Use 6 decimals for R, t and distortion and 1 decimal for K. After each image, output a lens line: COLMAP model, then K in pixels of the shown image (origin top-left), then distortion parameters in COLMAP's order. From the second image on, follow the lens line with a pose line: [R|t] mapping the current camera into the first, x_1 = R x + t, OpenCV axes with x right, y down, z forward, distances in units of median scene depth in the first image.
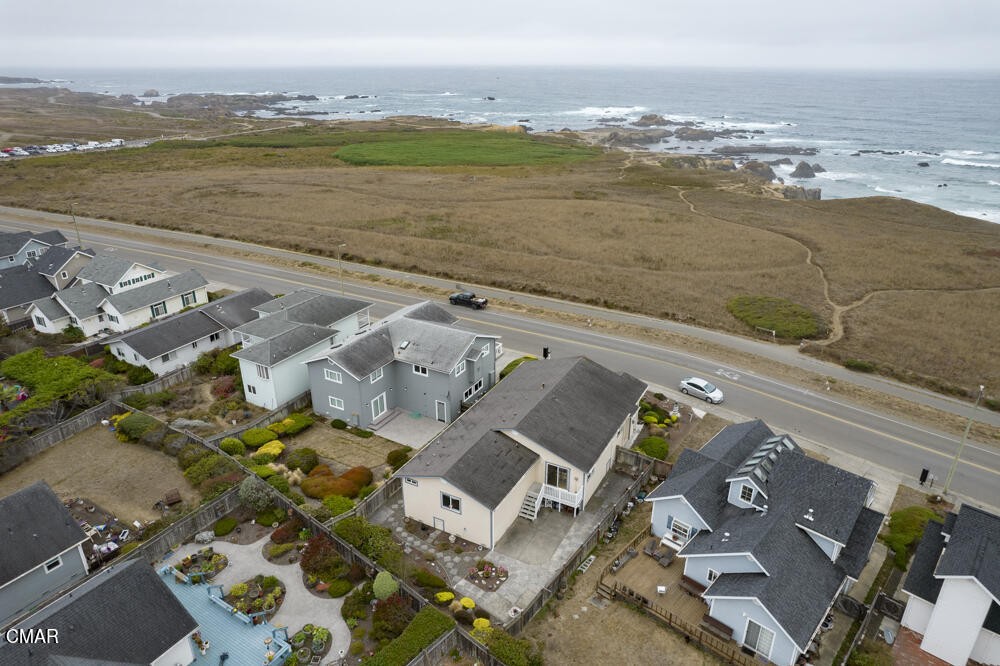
lens RADIAL K [[640.0, 0, 500.0], [0, 640.0, 333.0], [0, 0, 1]] dist [-0.074876, 0.063773]
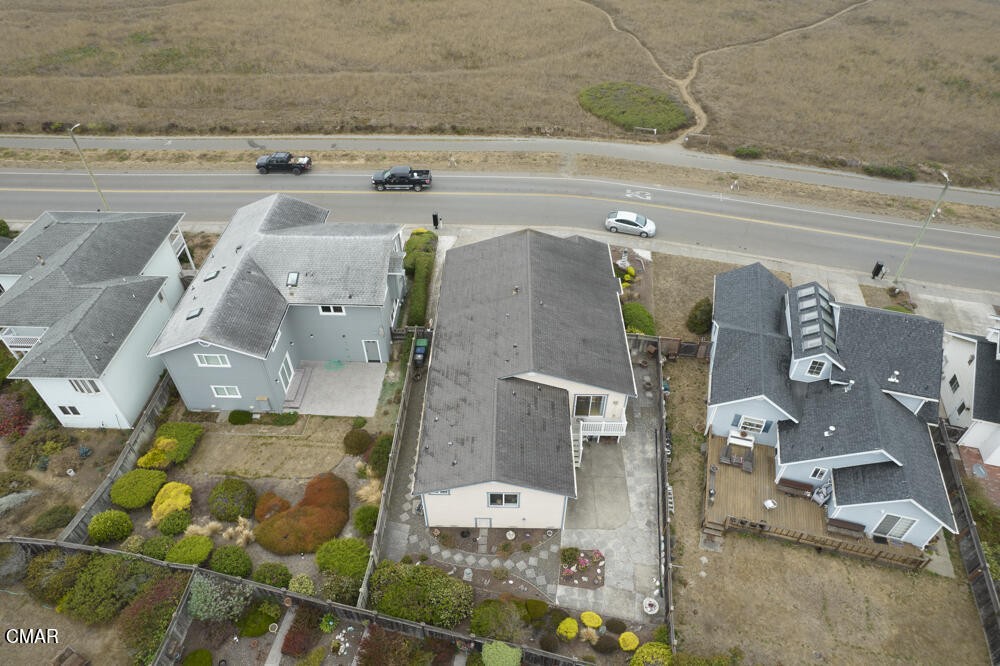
lens RADIAL K [[640.0, 0, 500.0], [0, 640.0, 333.0], [0, 0, 1]] dist [-0.074876, 0.063773]
pose [[0.888126, -0.313499, 0.336083, -0.195411], [0.184528, 0.912948, 0.363971, -0.133210], [-0.420930, -0.261235, 0.868662, 0.291550]]
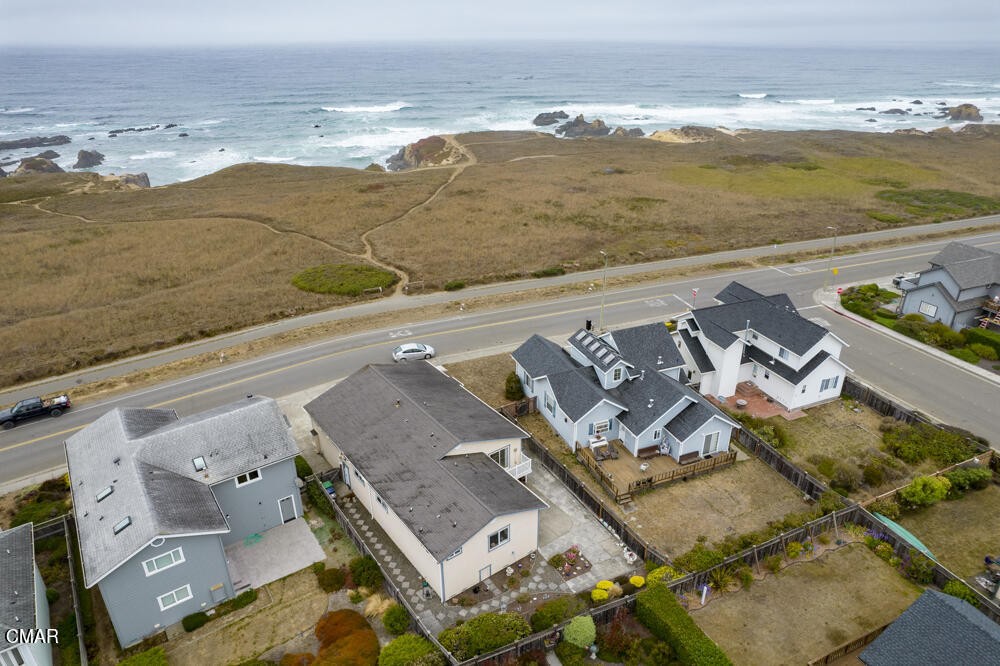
lens RADIAL K [[640.0, 0, 500.0], [0, 640.0, 333.0], [0, 0, 1]] dist [-0.074876, 0.063773]
pose [[0.422087, -0.389995, 0.818381, -0.502612], [0.364206, 0.899630, 0.240872, -0.150197], [-0.830179, 0.196391, 0.521760, 0.342987]]
